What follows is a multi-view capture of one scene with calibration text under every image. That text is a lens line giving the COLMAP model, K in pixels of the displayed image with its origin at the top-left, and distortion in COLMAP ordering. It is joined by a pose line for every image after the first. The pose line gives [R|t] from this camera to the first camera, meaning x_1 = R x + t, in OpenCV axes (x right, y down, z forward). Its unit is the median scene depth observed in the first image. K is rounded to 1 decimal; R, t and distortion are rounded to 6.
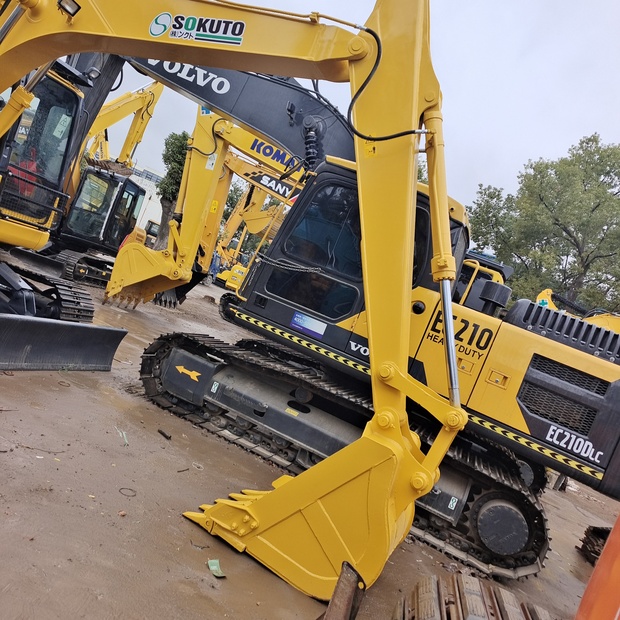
lens RADIAL K [[561.6, 0, 316.8], [0, 561.6, 311.3], [0, 0, 1]] dist [0.051515, -0.005792]
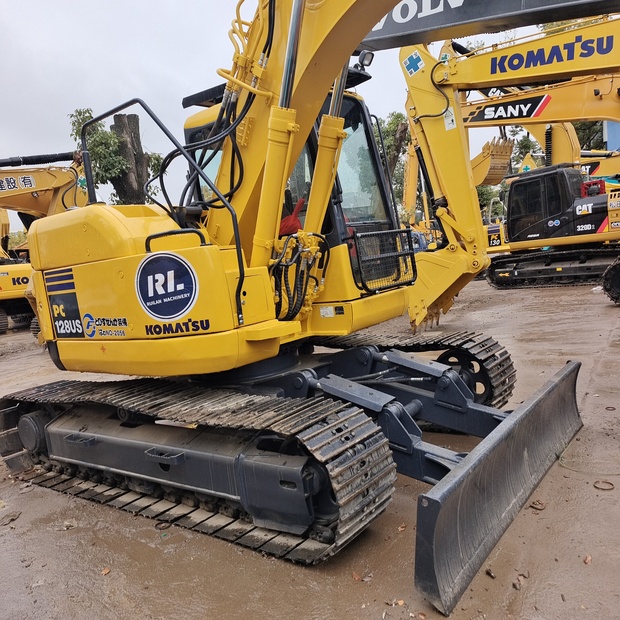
lens RADIAL K [[561.6, 0, 316.8], [0, 561.6, 311.3], [0, 0, 1]] dist [0.051515, -0.005792]
pose [[0.829277, -0.443656, -0.339808, -0.192340], [0.457510, 0.888161, -0.043070, -0.075512], [0.320913, -0.119748, 0.939508, 0.155786]]
